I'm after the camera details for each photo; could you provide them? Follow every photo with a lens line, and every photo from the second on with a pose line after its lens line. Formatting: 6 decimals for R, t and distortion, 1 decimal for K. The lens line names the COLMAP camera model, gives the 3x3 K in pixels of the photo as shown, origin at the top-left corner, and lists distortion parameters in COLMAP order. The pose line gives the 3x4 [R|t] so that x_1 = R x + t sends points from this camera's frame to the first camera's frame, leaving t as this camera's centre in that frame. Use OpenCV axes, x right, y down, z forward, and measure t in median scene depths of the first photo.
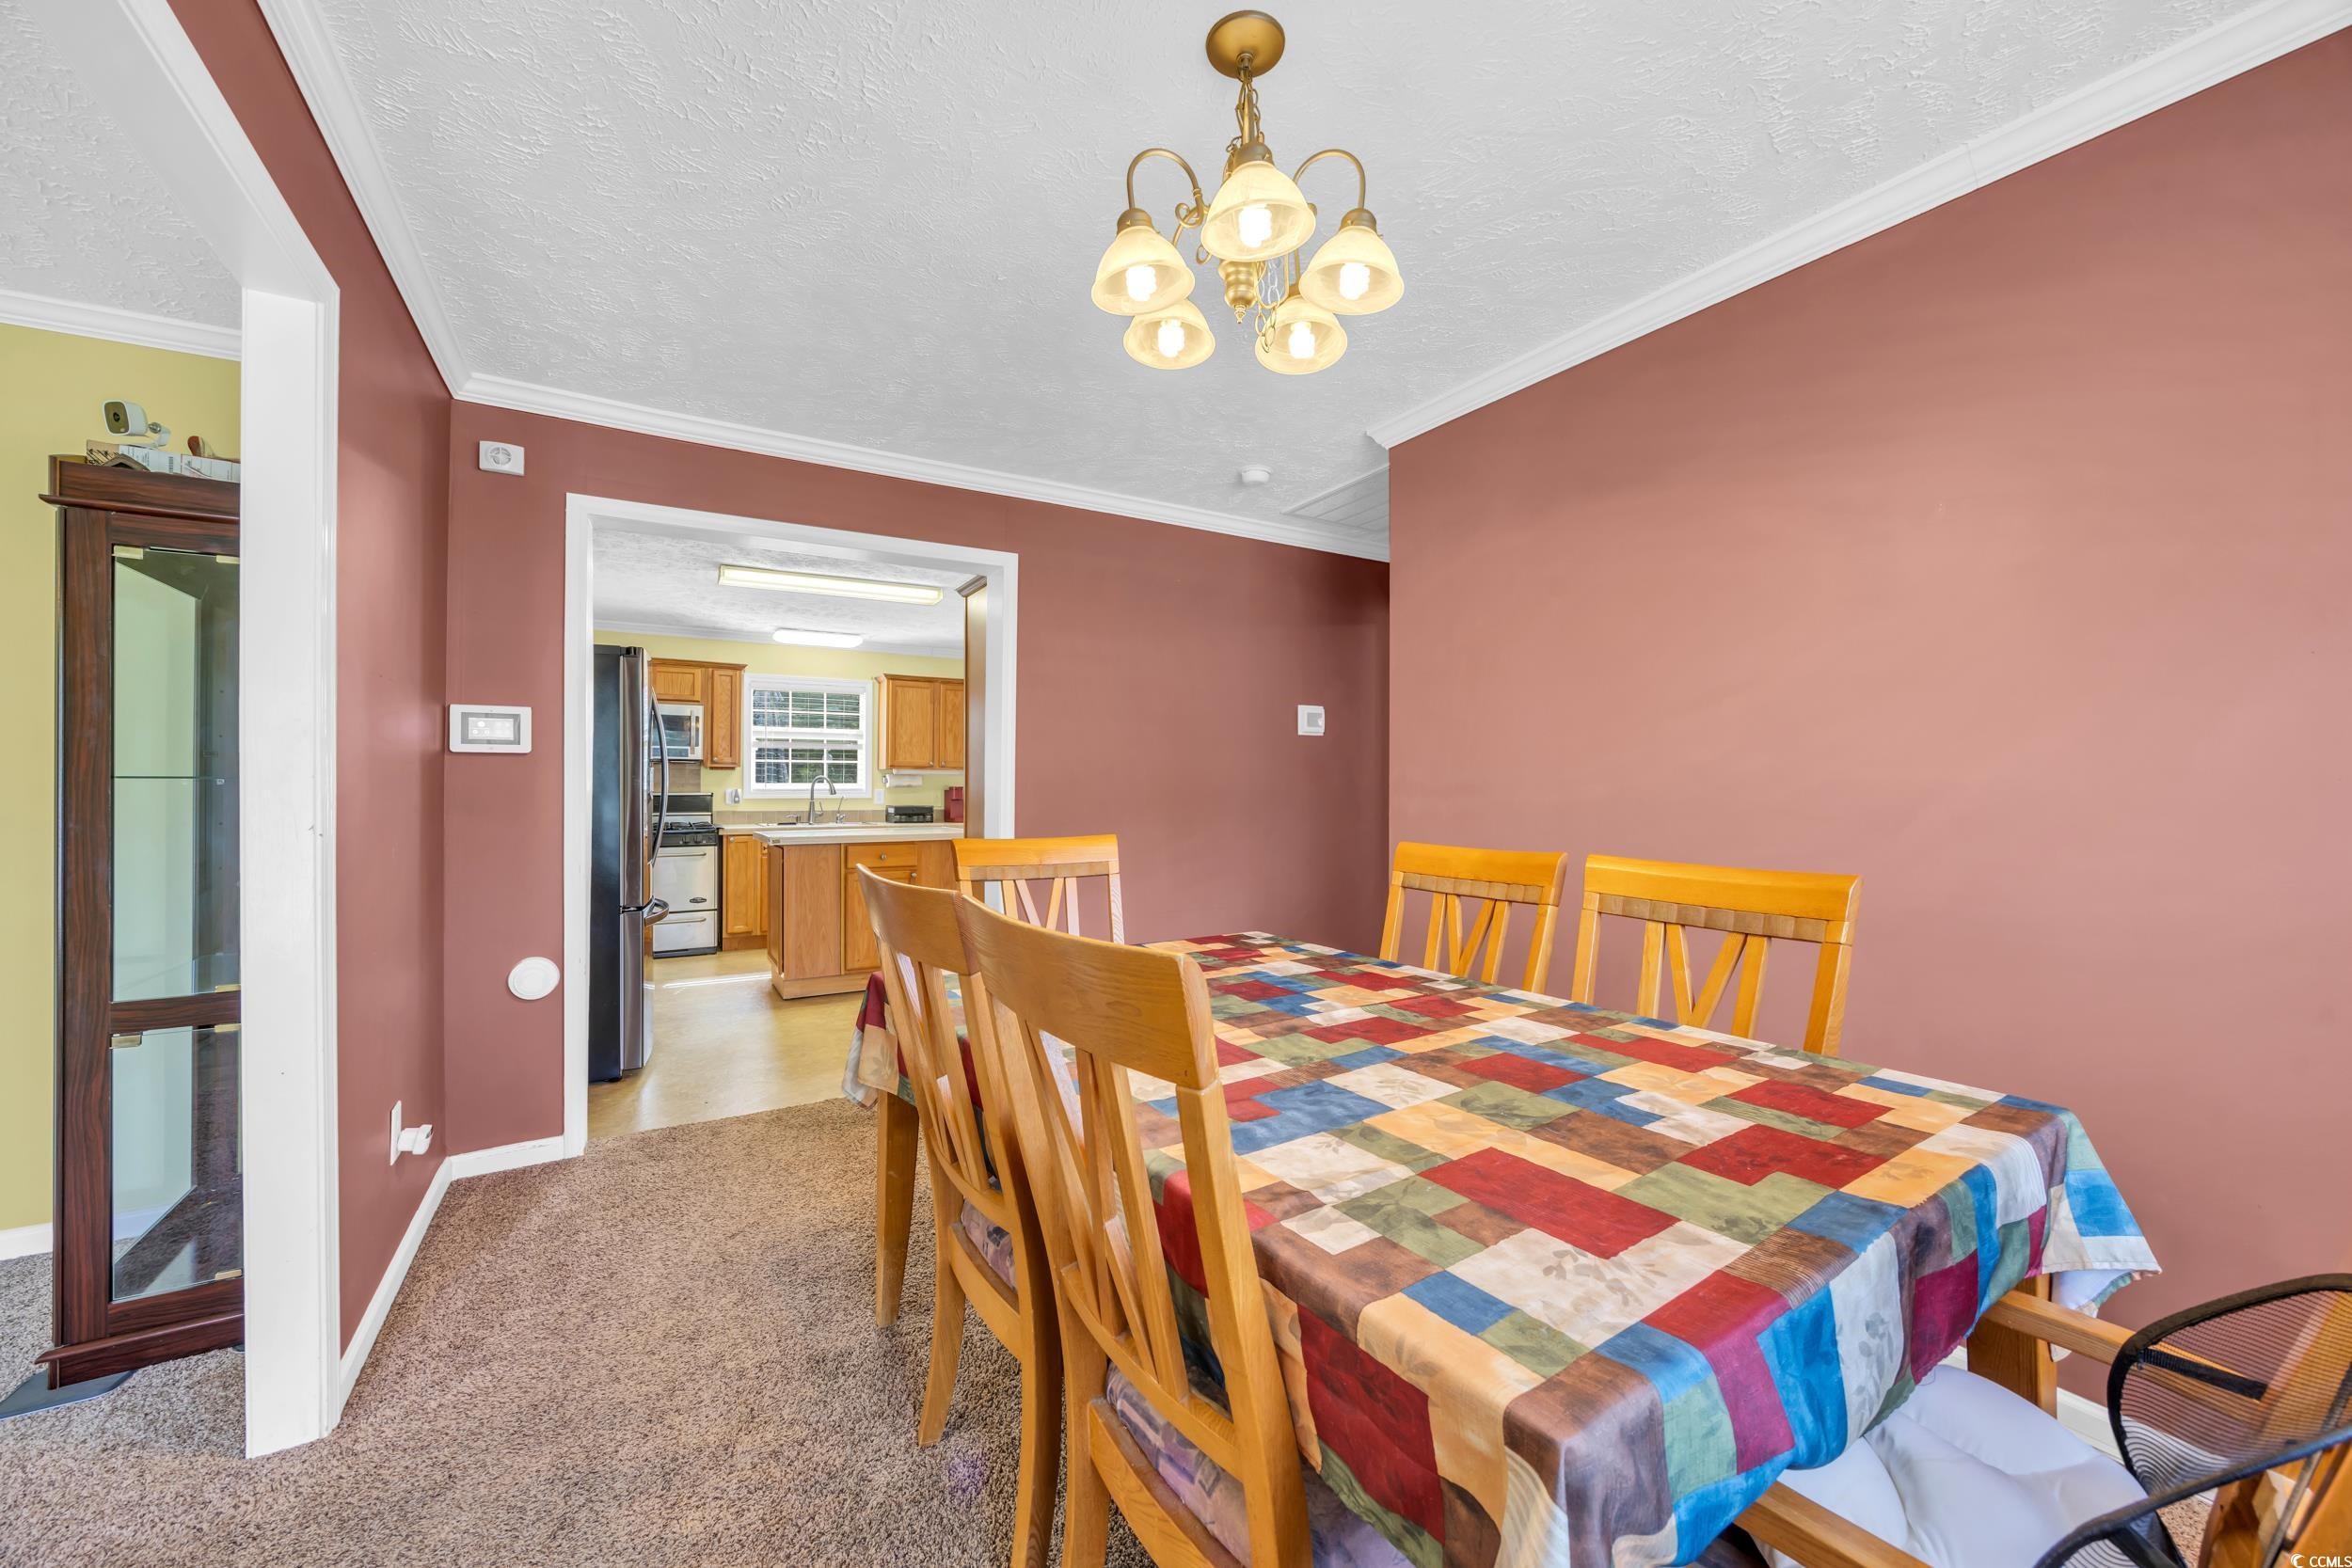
lens RADIAL K [[902.6, 0, 1174.6], [0, 902.6, 785.9], [0, 0, 1]] dist [-0.003435, 0.000204]
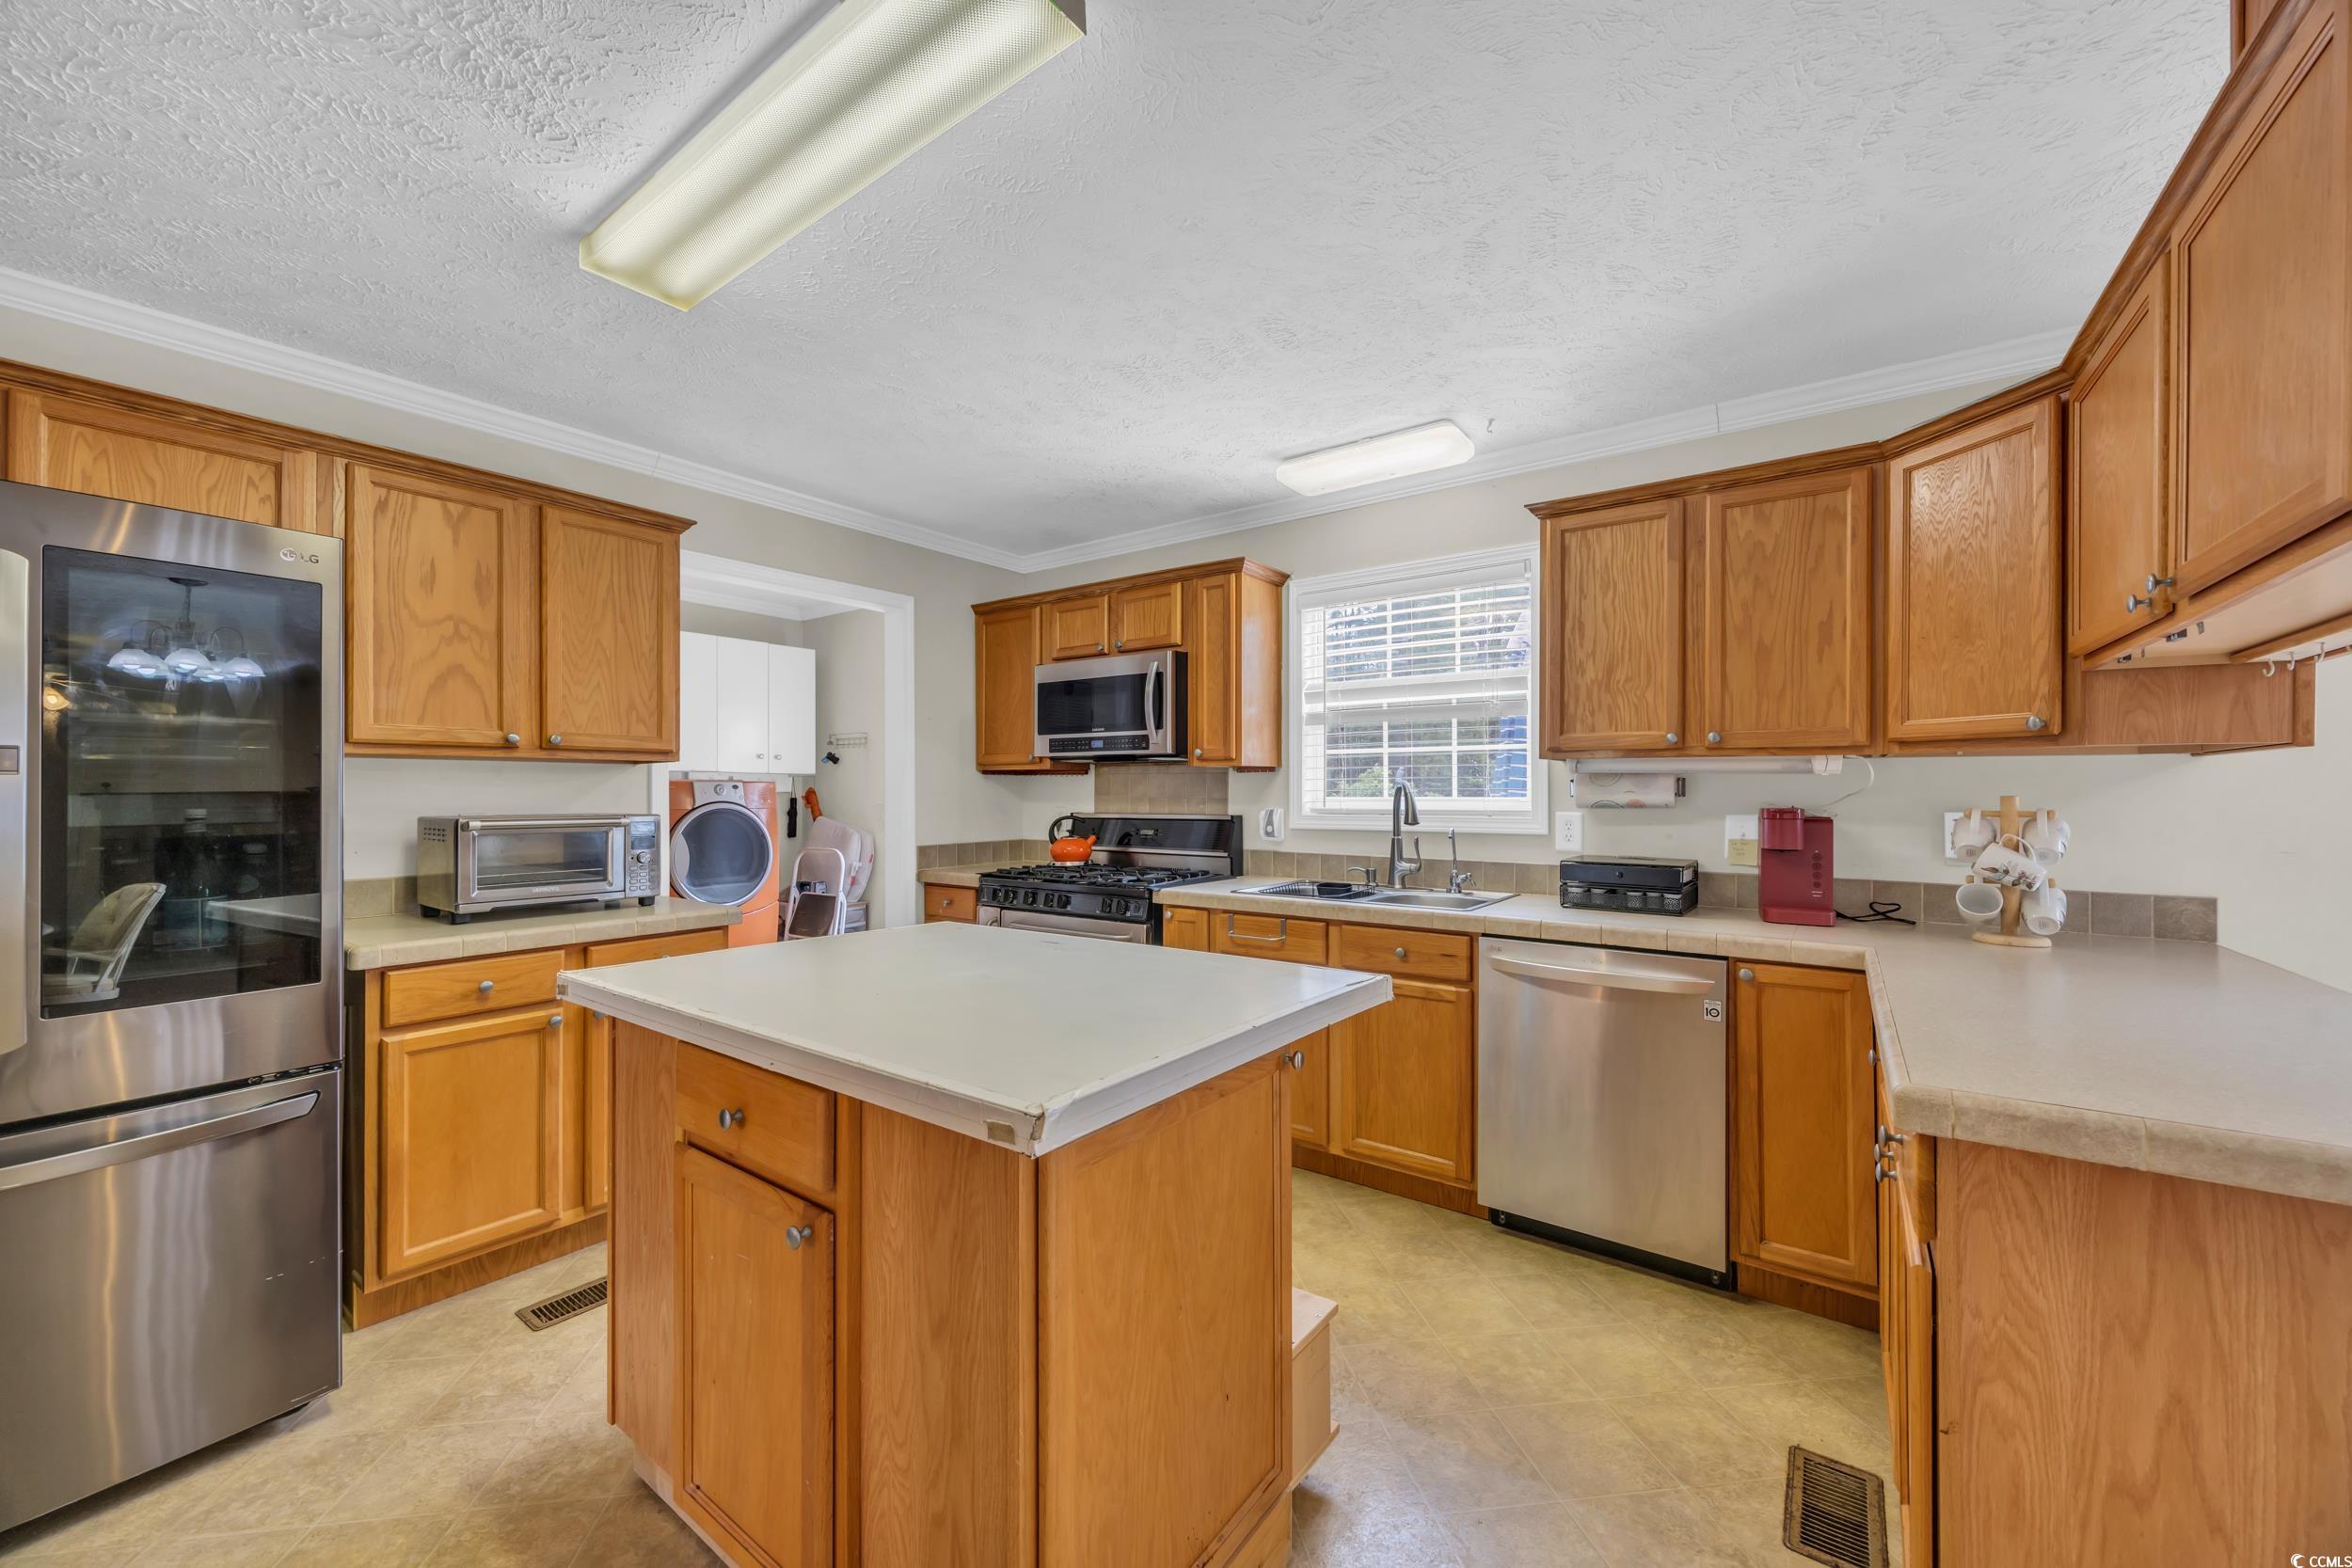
lens RADIAL K [[902.6, 0, 1170.4], [0, 902.6, 789.6], [0, 0, 1]] dist [-0.003435, 0.000204]
pose [[0.375512, -0.001779, -0.926816, -0.036388], [0.004746, 0.999989, 0.000004, -0.008463], [0.926805, -0.004400, 0.375516, 0.818440]]
